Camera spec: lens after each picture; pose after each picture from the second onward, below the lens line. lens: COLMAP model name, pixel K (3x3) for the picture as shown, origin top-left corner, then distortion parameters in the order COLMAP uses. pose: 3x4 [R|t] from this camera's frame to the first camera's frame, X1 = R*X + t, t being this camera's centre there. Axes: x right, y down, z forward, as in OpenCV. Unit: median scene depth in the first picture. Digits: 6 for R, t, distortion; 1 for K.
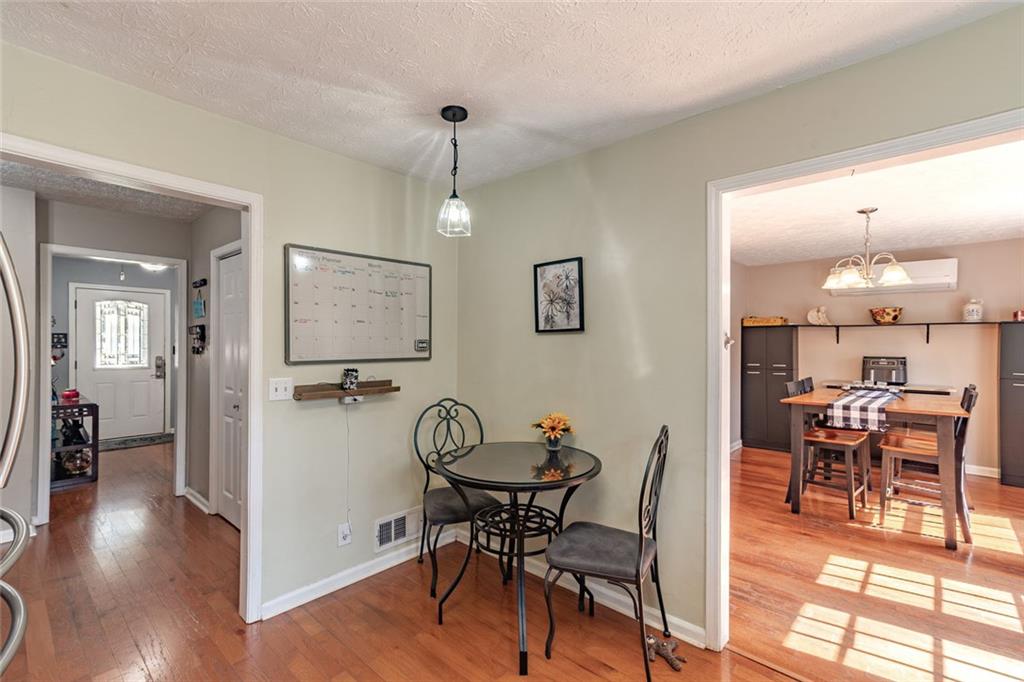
lens RADIAL K [[456.9, 0, 505.4], [0, 456.9, 342.1], [0, 0, 1]] dist [0.014915, 0.001222]
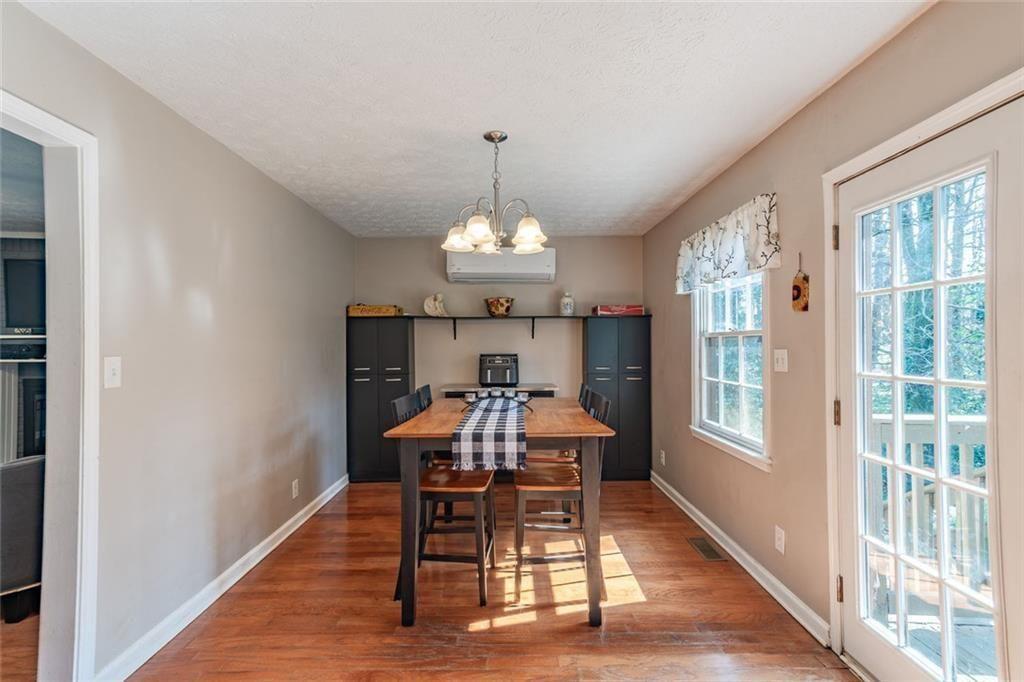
lens RADIAL K [[456.9, 0, 514.8], [0, 456.9, 347.5], [0, 0, 1]] dist [0.014915, 0.001222]
pose [[0.714601, -0.012881, 0.699413, 0.261899], [0.008390, 0.999916, 0.009843, 0.012183], [-0.699482, -0.001166, 0.714650, 0.395867]]
